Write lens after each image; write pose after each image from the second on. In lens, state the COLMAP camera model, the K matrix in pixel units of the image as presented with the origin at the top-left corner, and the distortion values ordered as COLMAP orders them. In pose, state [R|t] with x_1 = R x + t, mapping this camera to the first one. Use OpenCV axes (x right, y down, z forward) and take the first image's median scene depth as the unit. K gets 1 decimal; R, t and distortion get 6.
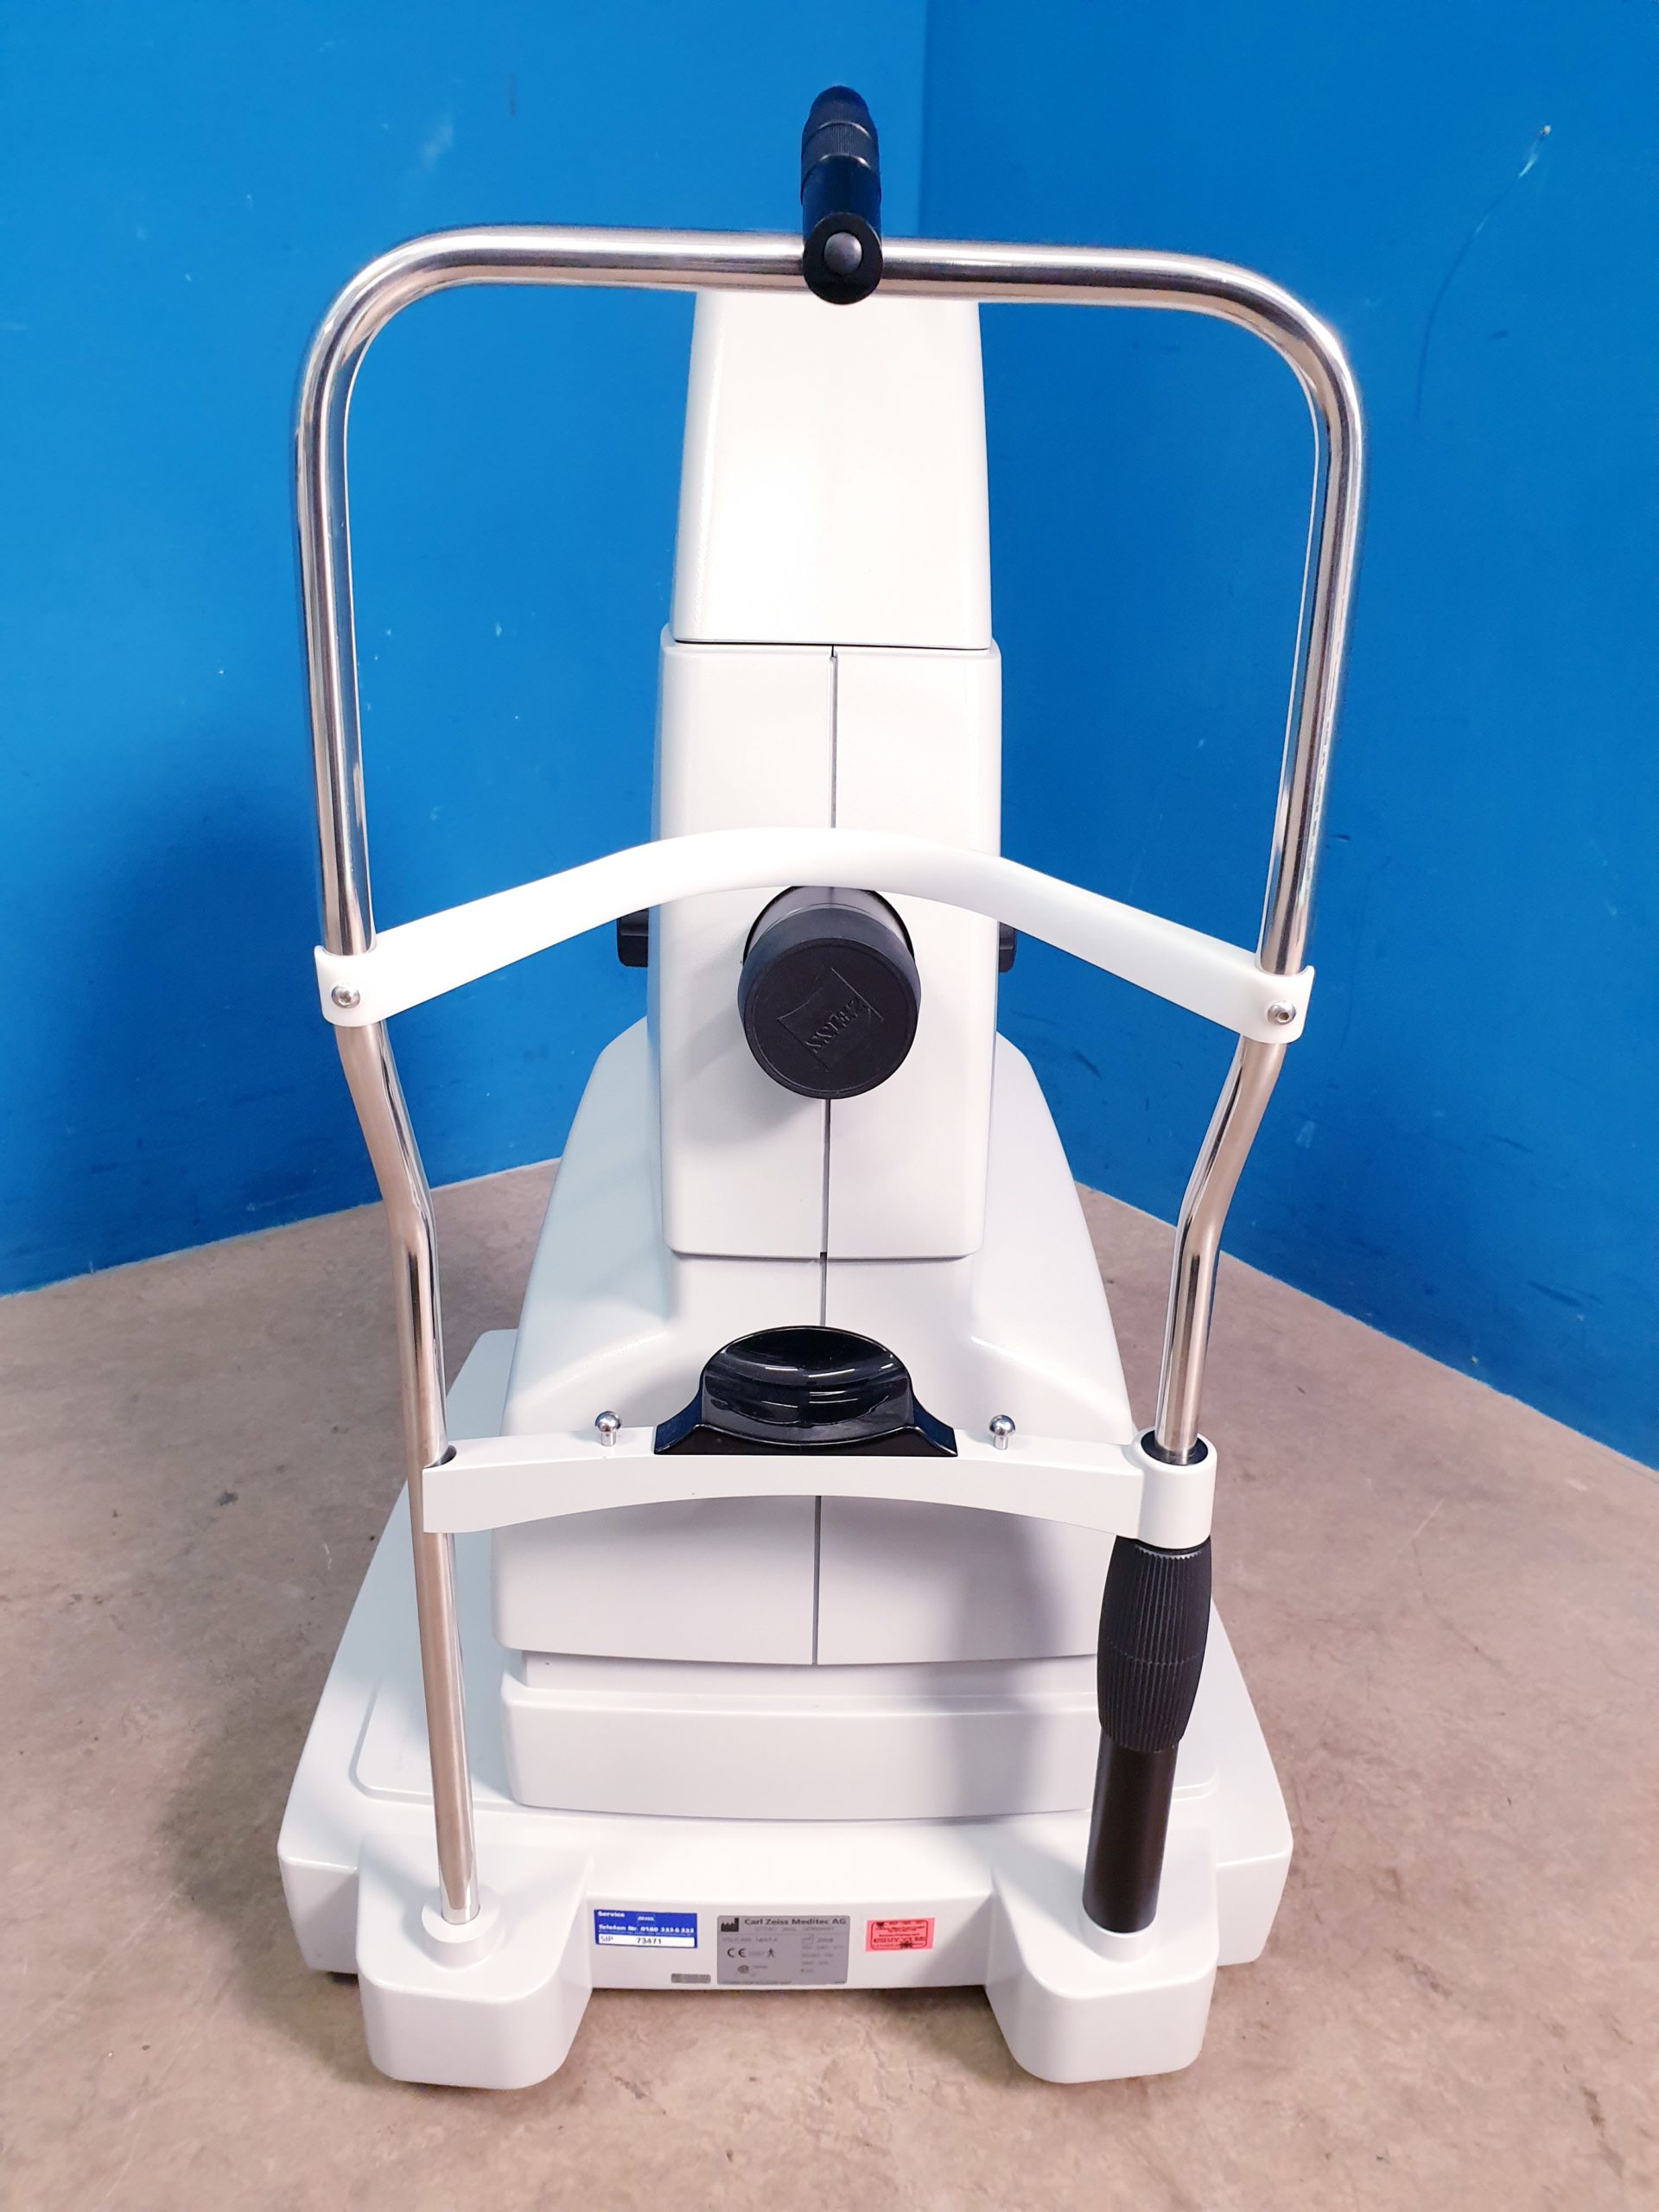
lens RADIAL K [[1769.8, 0, 843.8], [0, 1769.8, 1102.5], [0, 0, 1]] dist [-0.007170, 0.030225]
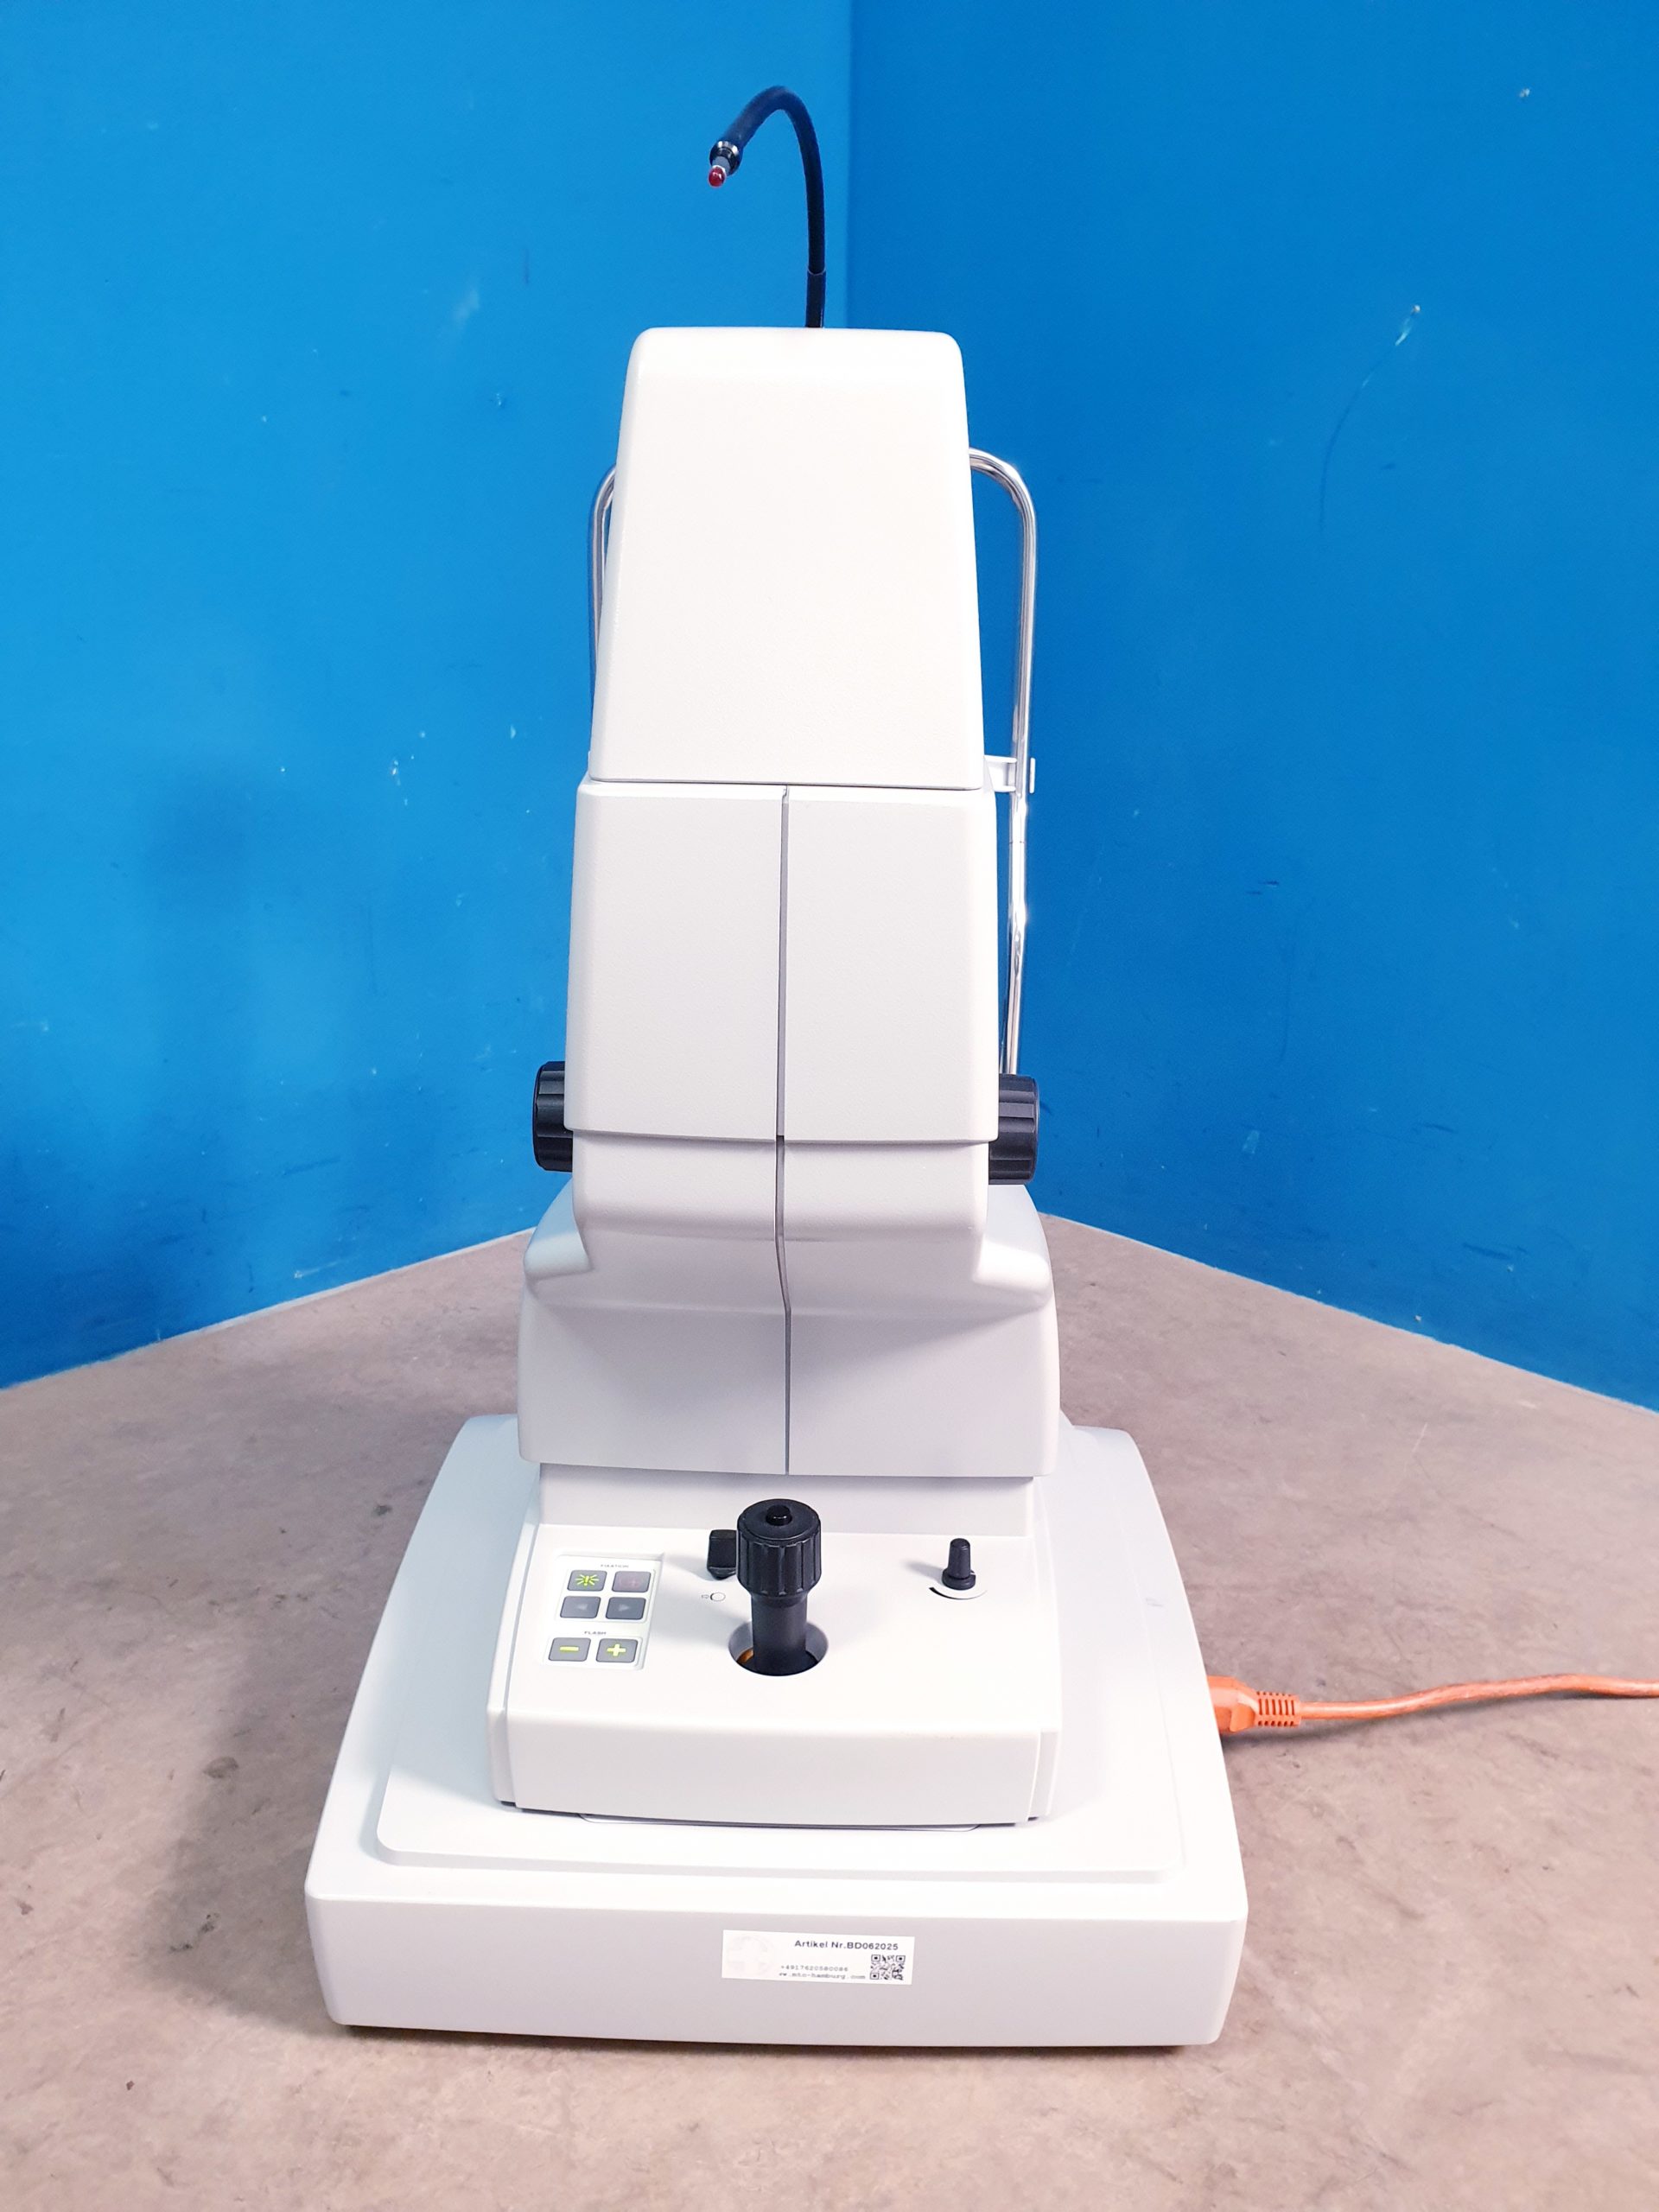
lens RADIAL K [[1769.8, 0, 841.7], [0, 1769.8, 1112.7], [0, 0, 1]] dist [-0.007170, 0.030225]
pose [[0.986776, -0.056212, 0.152028, -0.314156], [0.067297, 0.995360, -0.068777, 0.106406], [-0.147457, 0.078098, 0.985980, -0.180747]]
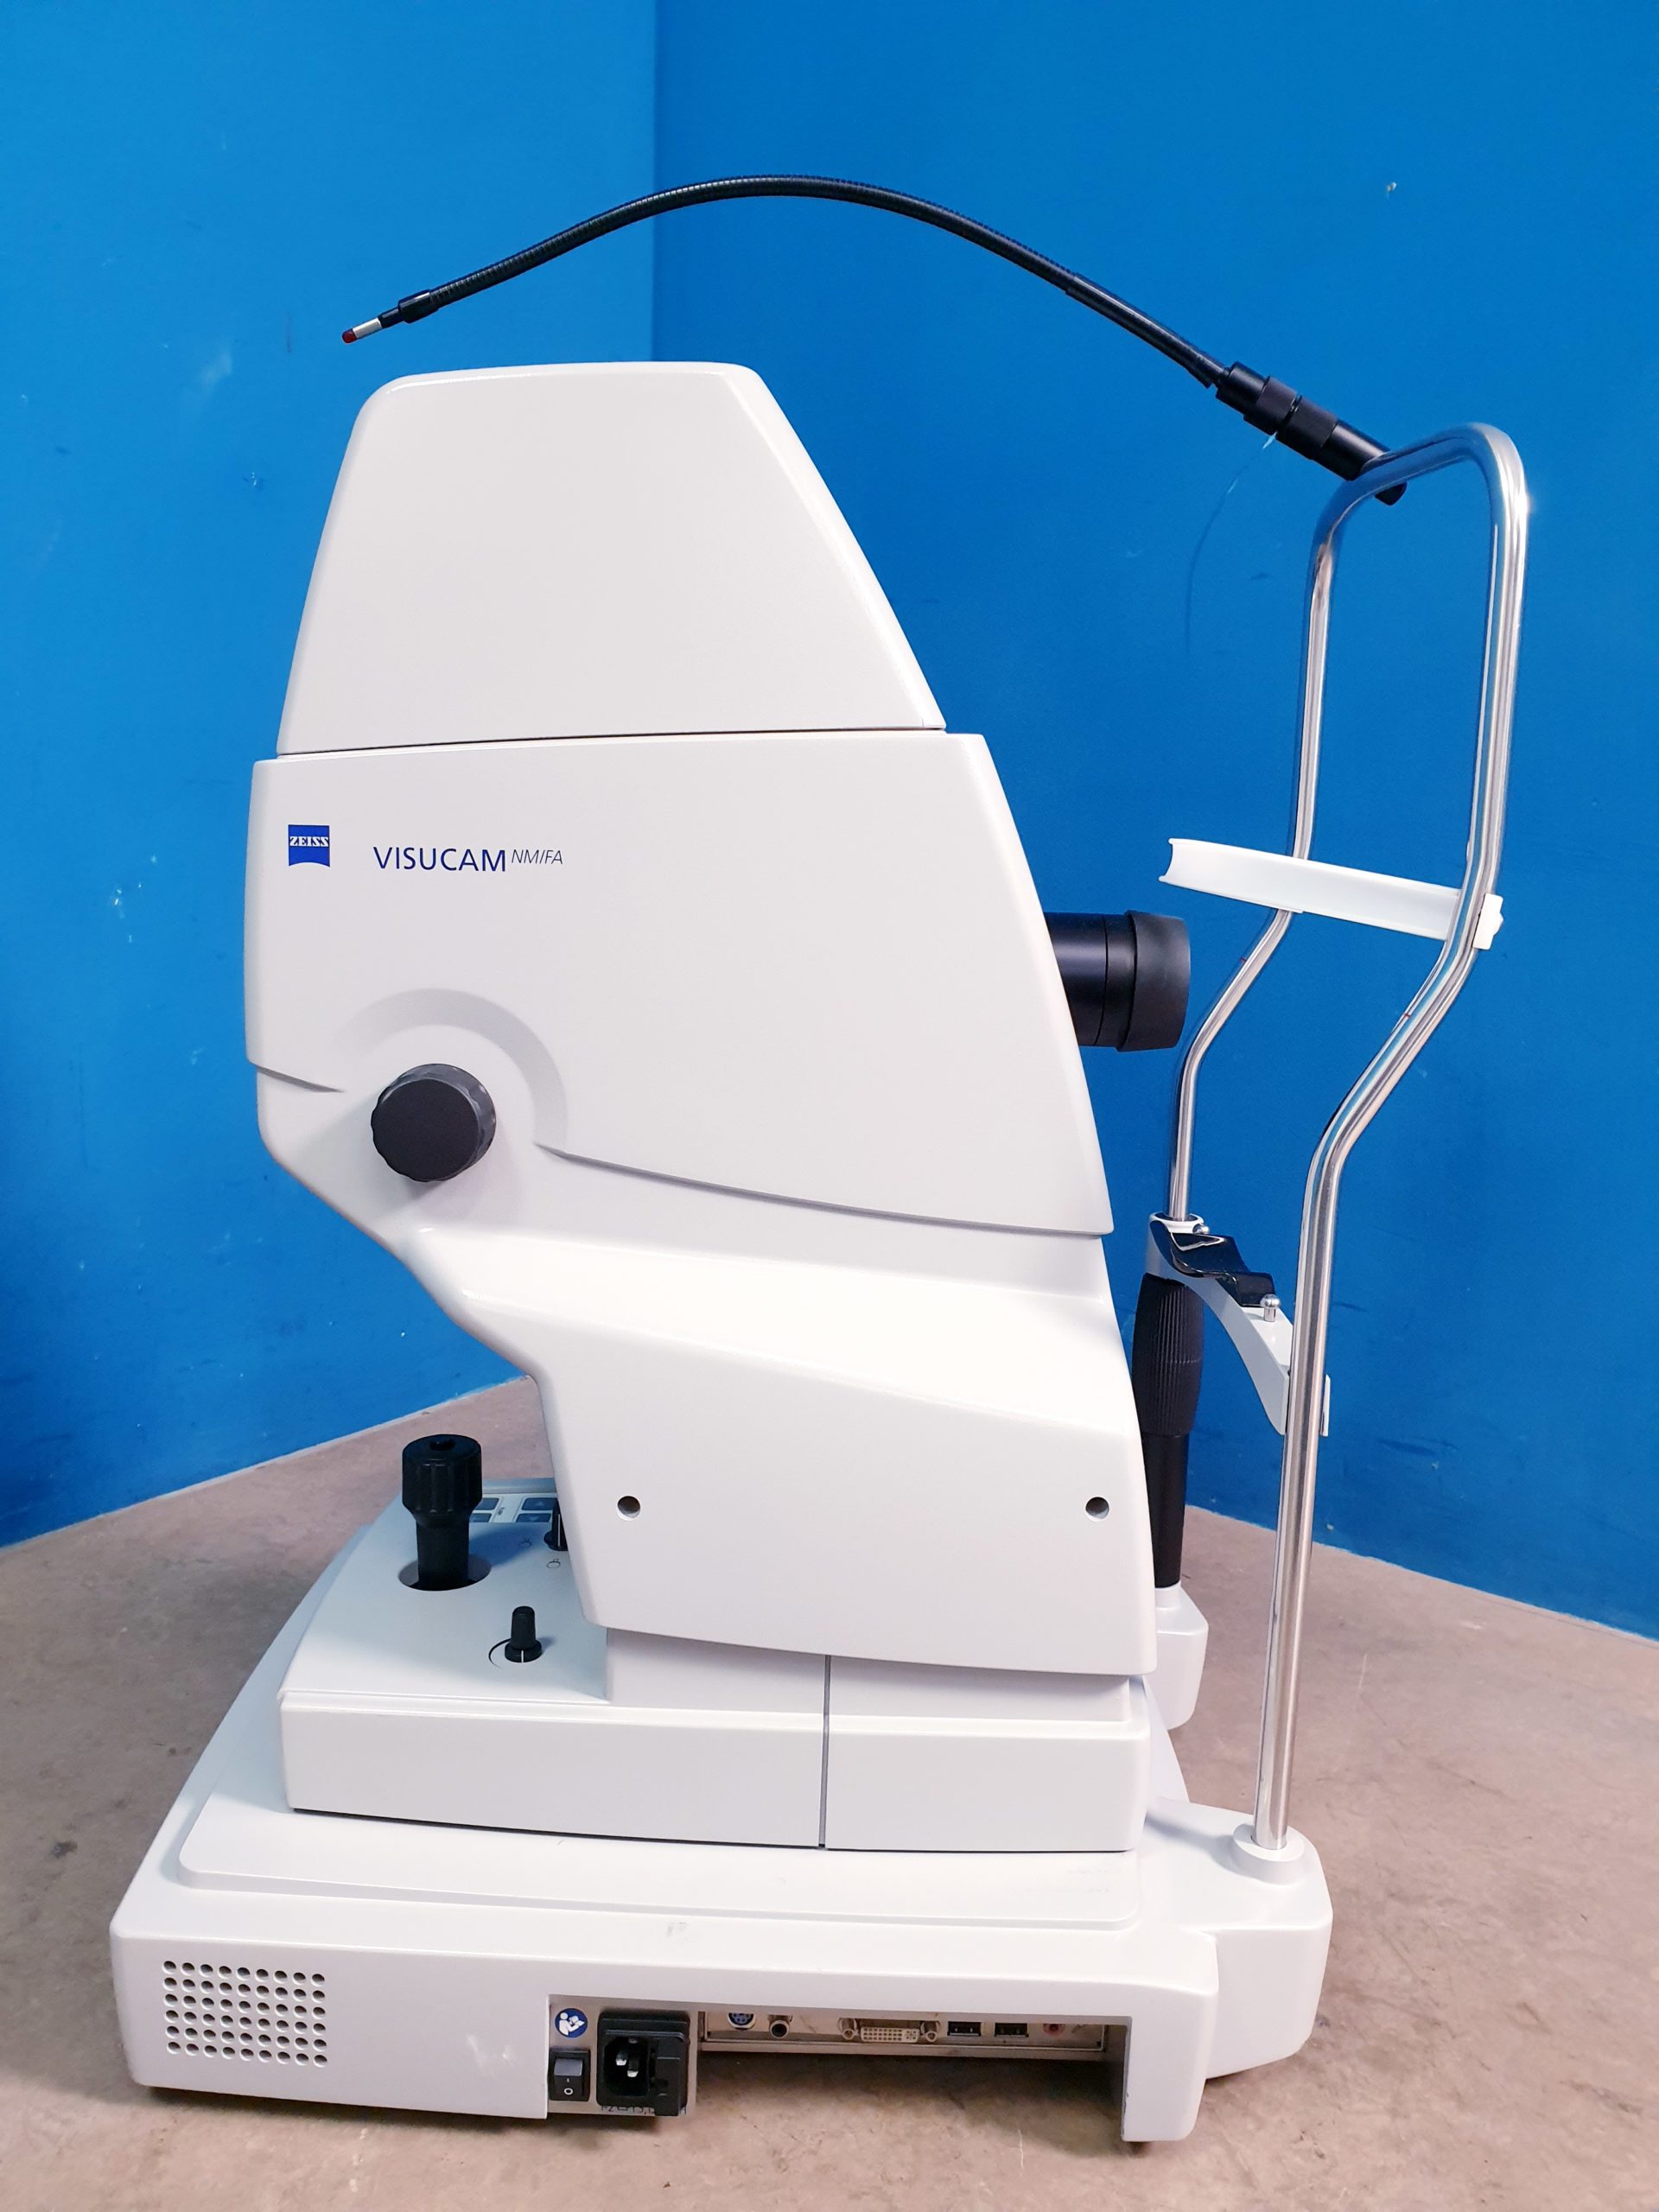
lens RADIAL K [[1769.8, 0, 845.8], [0, 1769.8, 1109.0], [0, 0, 1]] dist [-0.007170, 0.030225]
pose [[0.957348, -0.045245, 0.285372, -0.314529], [0.098982, 0.979257, -0.176801, 0.101853], [-0.271453, 0.197507, 0.941968, 0.110631]]
